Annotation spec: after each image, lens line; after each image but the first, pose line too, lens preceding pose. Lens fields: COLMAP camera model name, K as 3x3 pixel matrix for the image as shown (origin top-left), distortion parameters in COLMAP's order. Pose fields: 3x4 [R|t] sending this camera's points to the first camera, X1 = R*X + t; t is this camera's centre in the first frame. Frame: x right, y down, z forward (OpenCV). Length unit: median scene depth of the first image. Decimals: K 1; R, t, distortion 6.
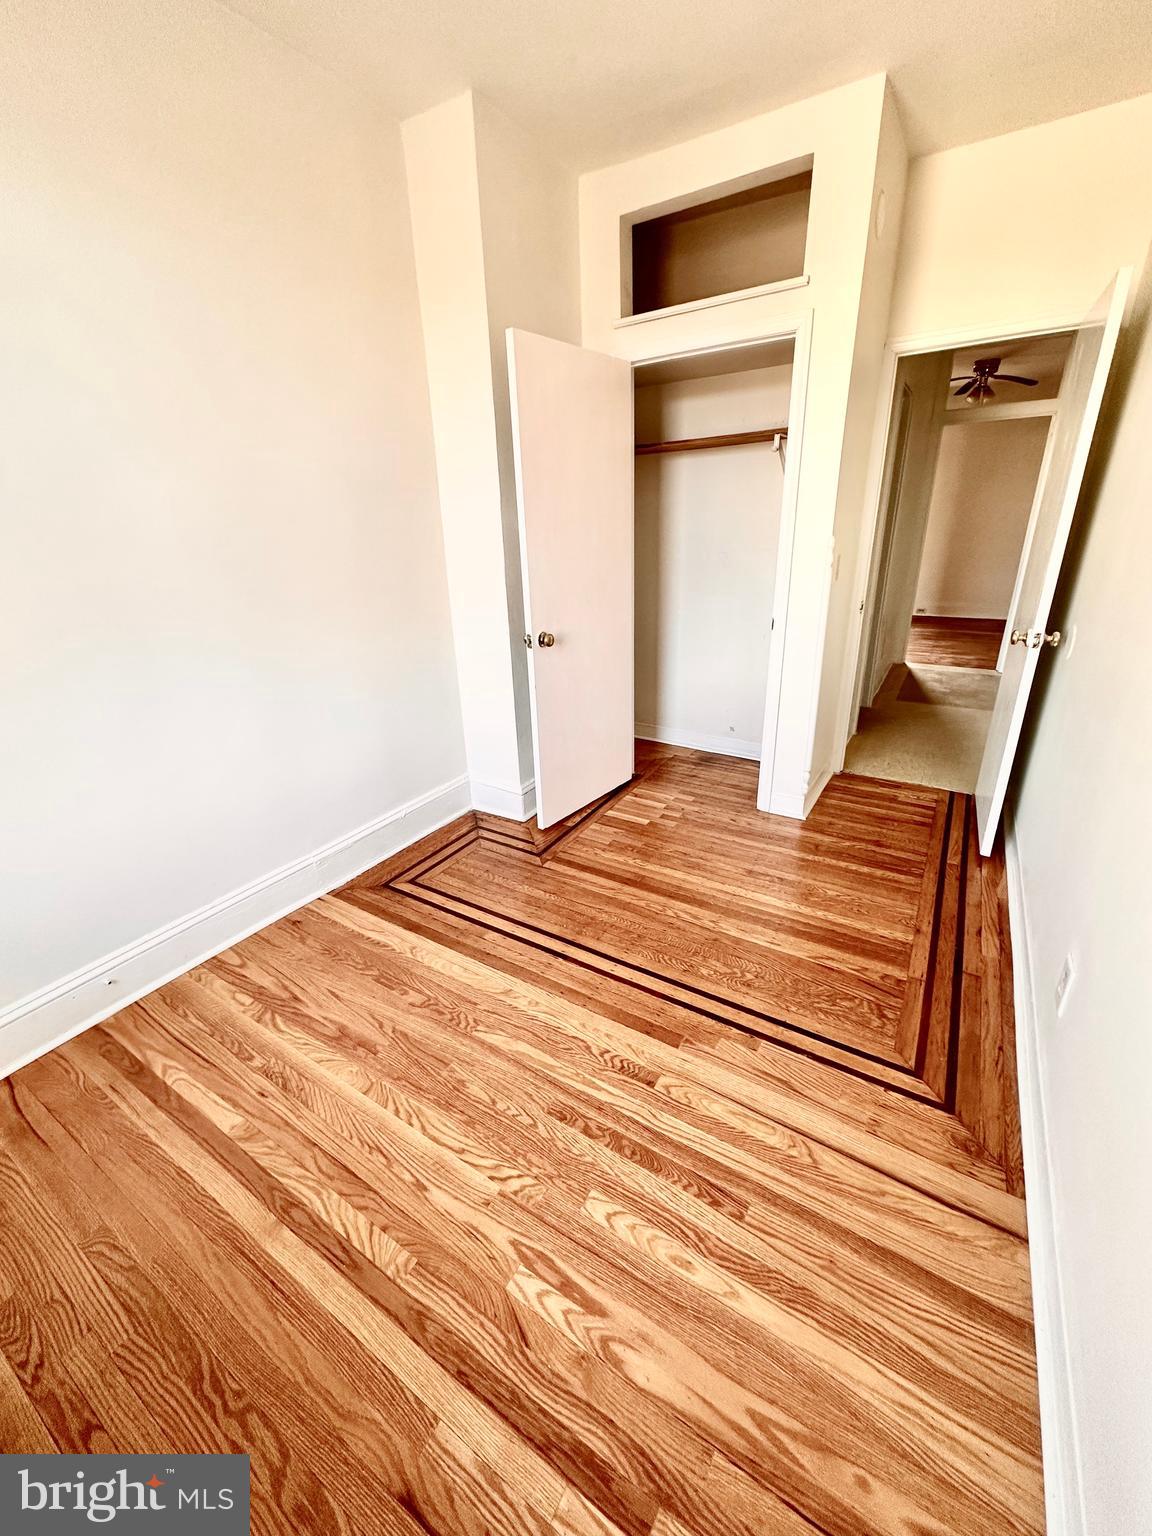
lens RADIAL K [[608.2, 0, 568.6], [0, 608.2, 771.0], [0, 0, 1]] dist [-0.001883, 0.000294]
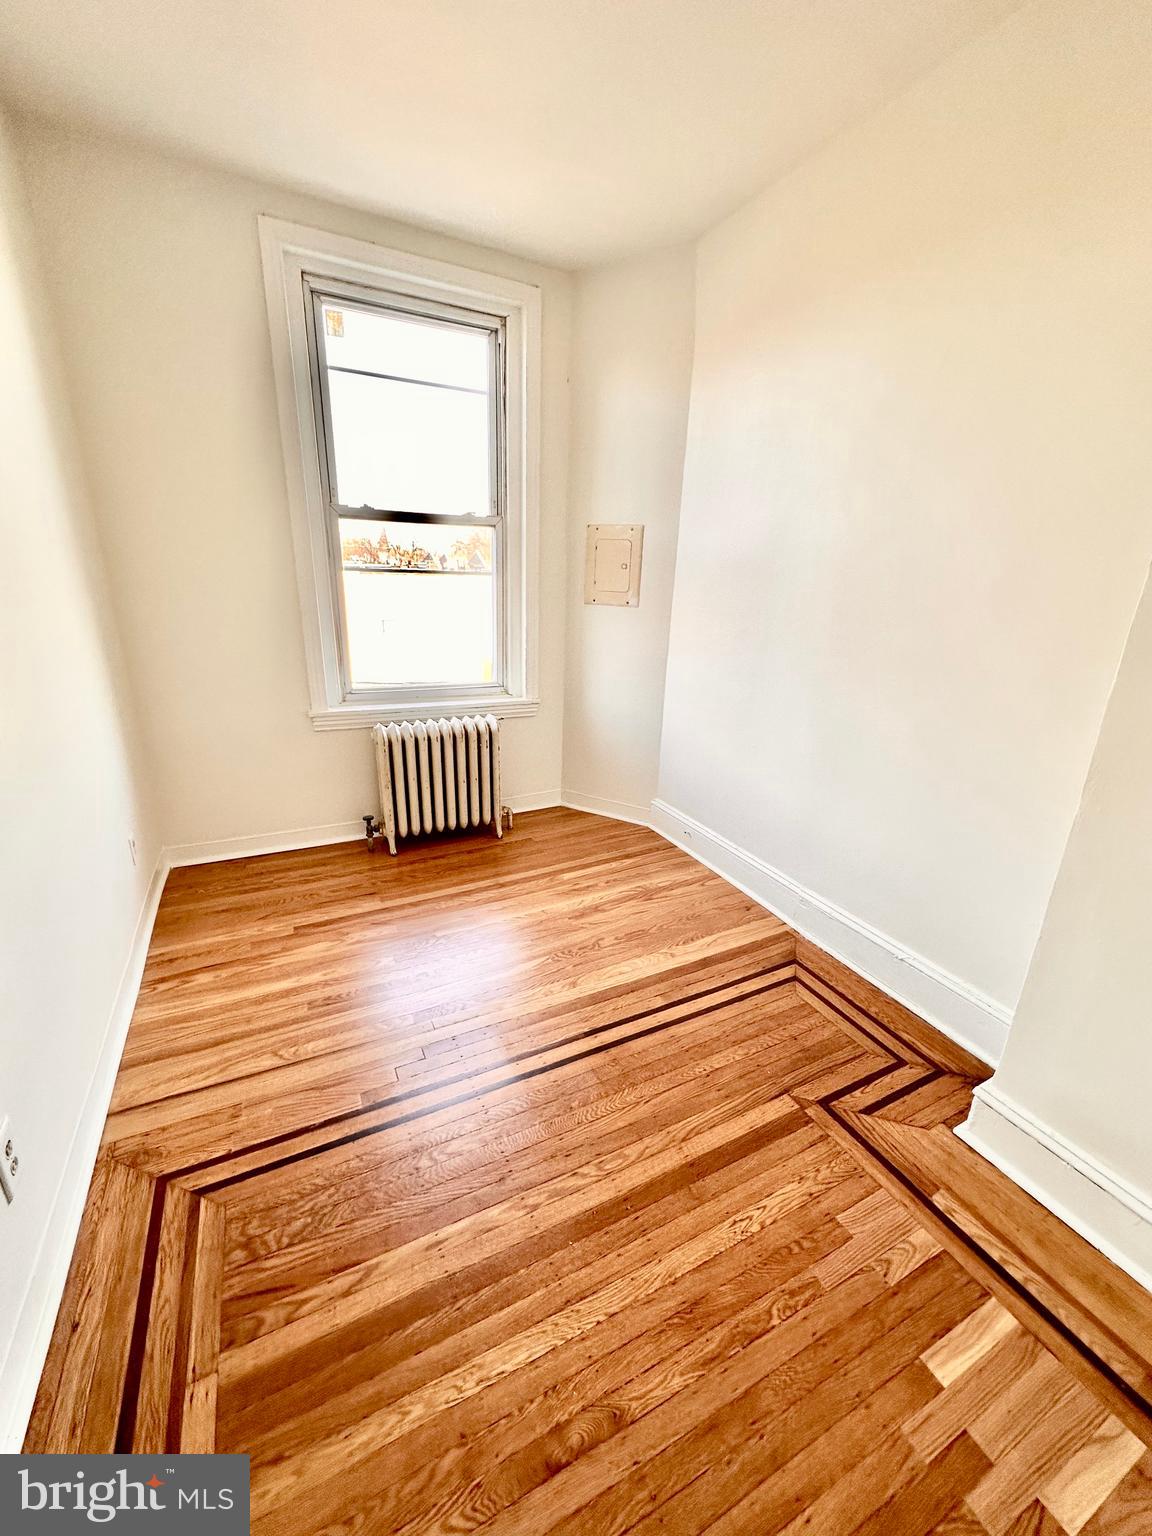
lens RADIAL K [[608.2, 0, 570.5], [0, 608.2, 775.8], [0, 0, 1]] dist [-0.001883, 0.000294]
pose [[-0.520761, 0.295085, -0.801082, 0.651897], [-0.335420, 0.792177, 0.509852, -0.481838], [0.785049, 0.534210, -0.313558, 1.097642]]
